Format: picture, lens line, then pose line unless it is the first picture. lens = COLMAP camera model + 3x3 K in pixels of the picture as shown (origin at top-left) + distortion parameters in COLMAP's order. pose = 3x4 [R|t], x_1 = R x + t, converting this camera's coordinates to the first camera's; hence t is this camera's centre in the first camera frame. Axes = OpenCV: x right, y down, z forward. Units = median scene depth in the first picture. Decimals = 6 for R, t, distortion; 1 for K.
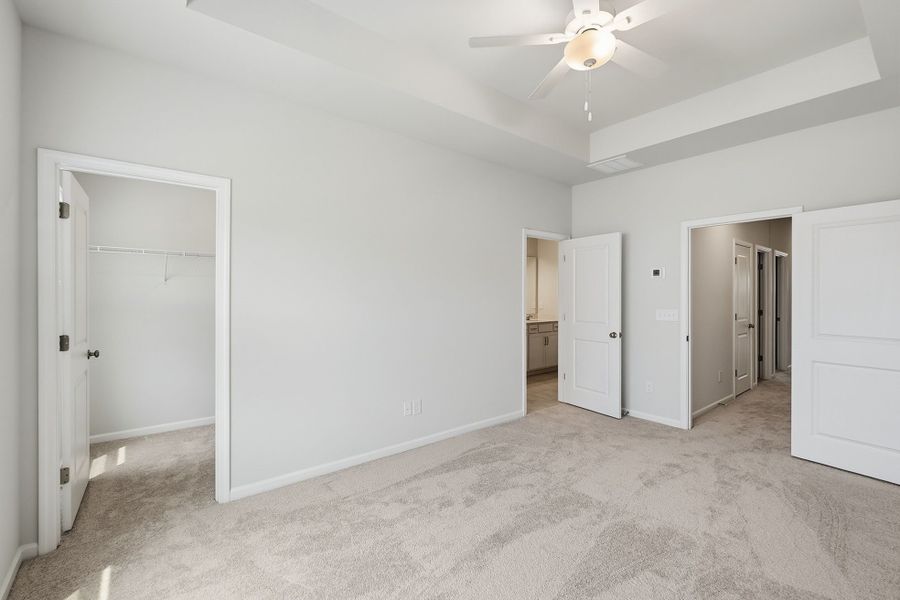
lens RADIAL K [[388.4, 0, 448.8], [0, 388.4, 295.7], [0, 0, 1]] dist [-0.001320, -0.001049]
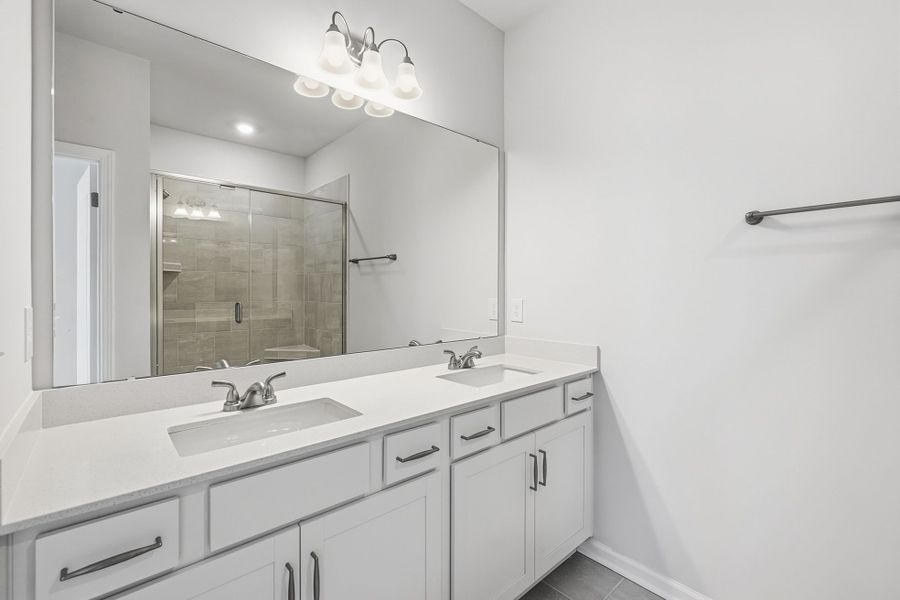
lens RADIAL K [[390.2, 0, 448.5], [0, 390.2, 294.9], [0, 0, 1]] dist [-0.002615, -0.000160]
pose [[0.998060, 0.000488, 0.062261, 0.168895], [-0.000735, 0.999992, 0.003945, 0.010467], [-0.062258, -0.003983, 0.998052, 0.710117]]
